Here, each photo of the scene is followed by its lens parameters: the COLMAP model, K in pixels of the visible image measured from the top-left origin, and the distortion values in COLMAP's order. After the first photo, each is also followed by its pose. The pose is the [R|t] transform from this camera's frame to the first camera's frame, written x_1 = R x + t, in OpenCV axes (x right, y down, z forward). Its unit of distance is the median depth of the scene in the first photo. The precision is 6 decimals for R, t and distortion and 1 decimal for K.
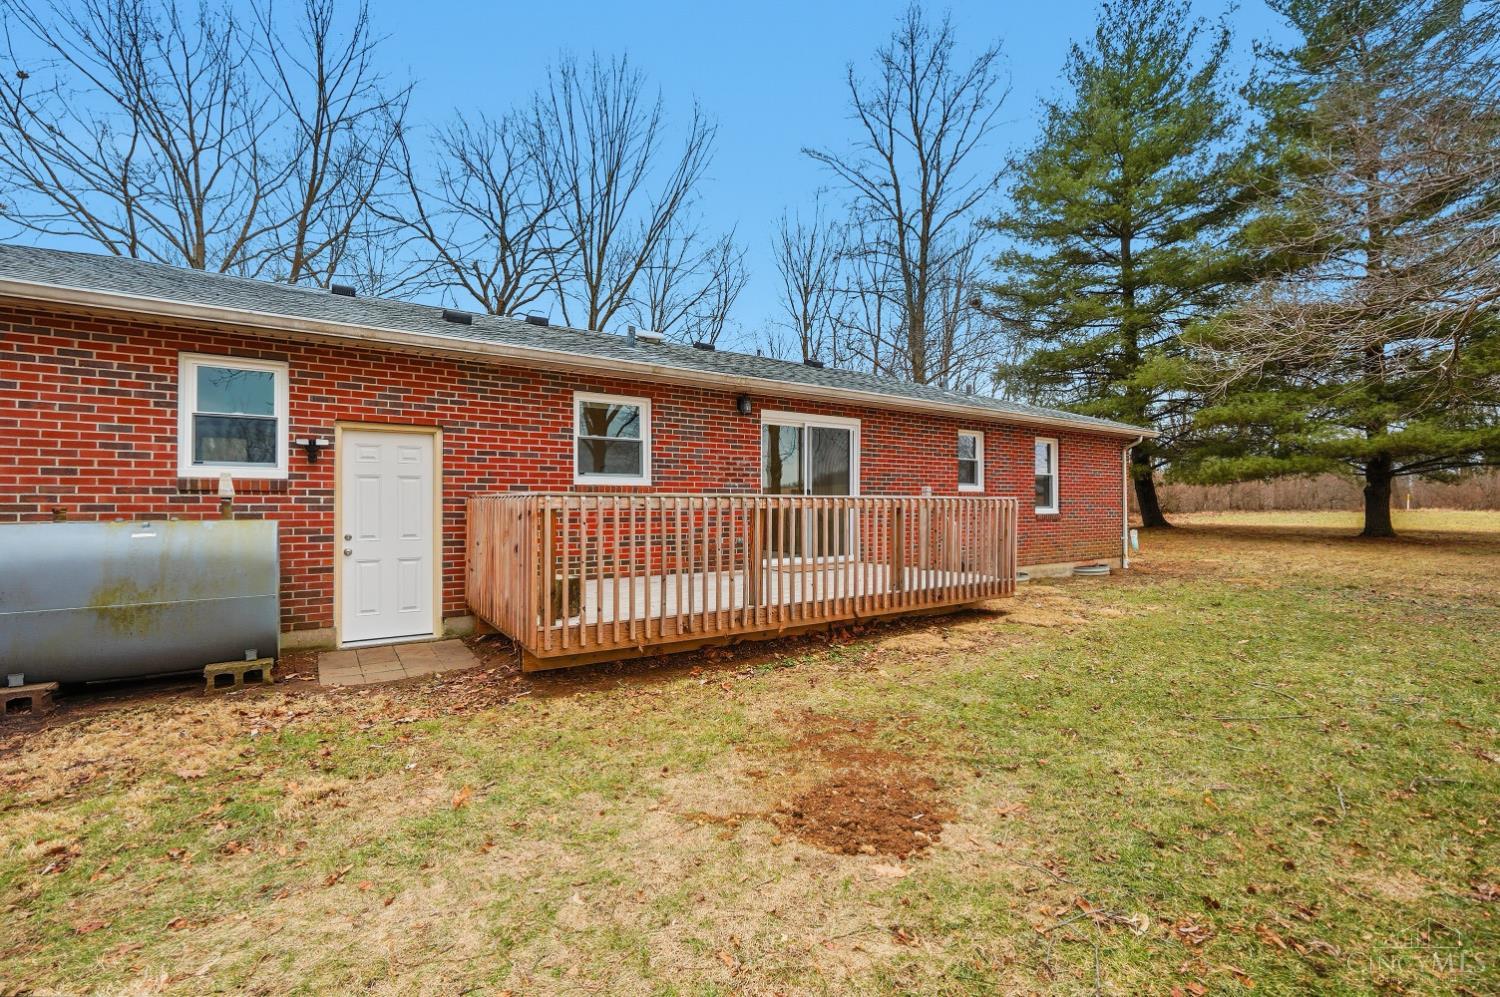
lens RADIAL K [[636.1, 0, 750.0], [0, 636.1, 498.5], [0, 0, 1]] dist [0.000577, -0.000028]
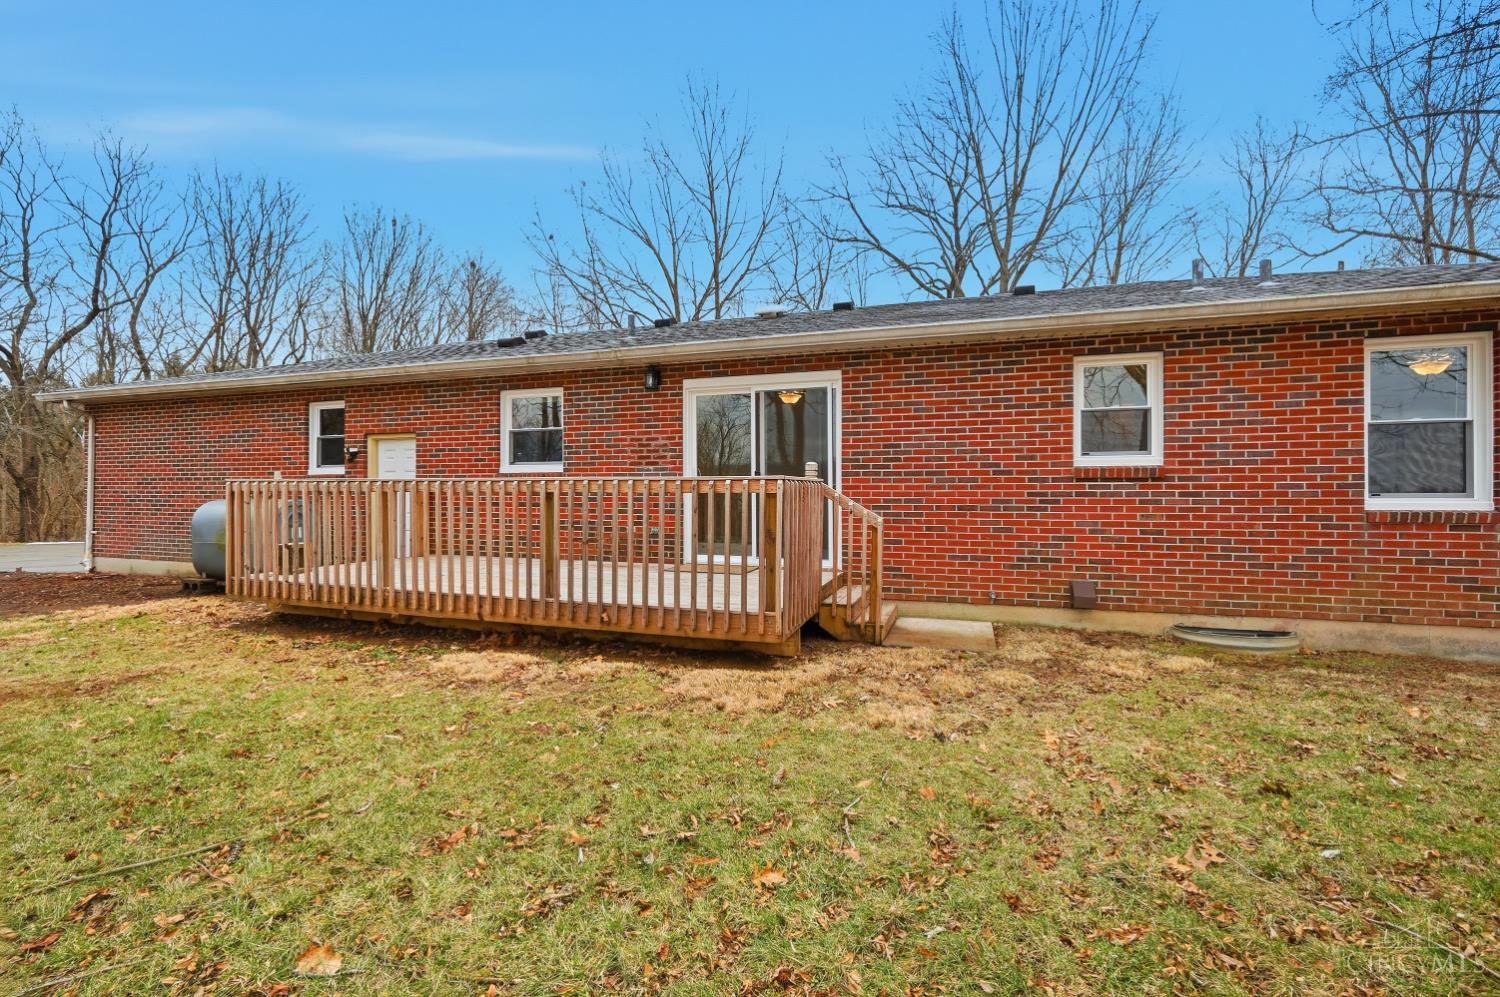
lens RADIAL K [[676.3, 0, 754.5], [0, 676.3, 483.8], [0, 0, 1]] dist [-0.001898, 0.000378]
pose [[0.609223, -0.008950, -0.792948, 0.845330], [0.007830, 0.999955, -0.005271, 0.006842], [0.792960, -0.002998, 0.609266, 0.542689]]
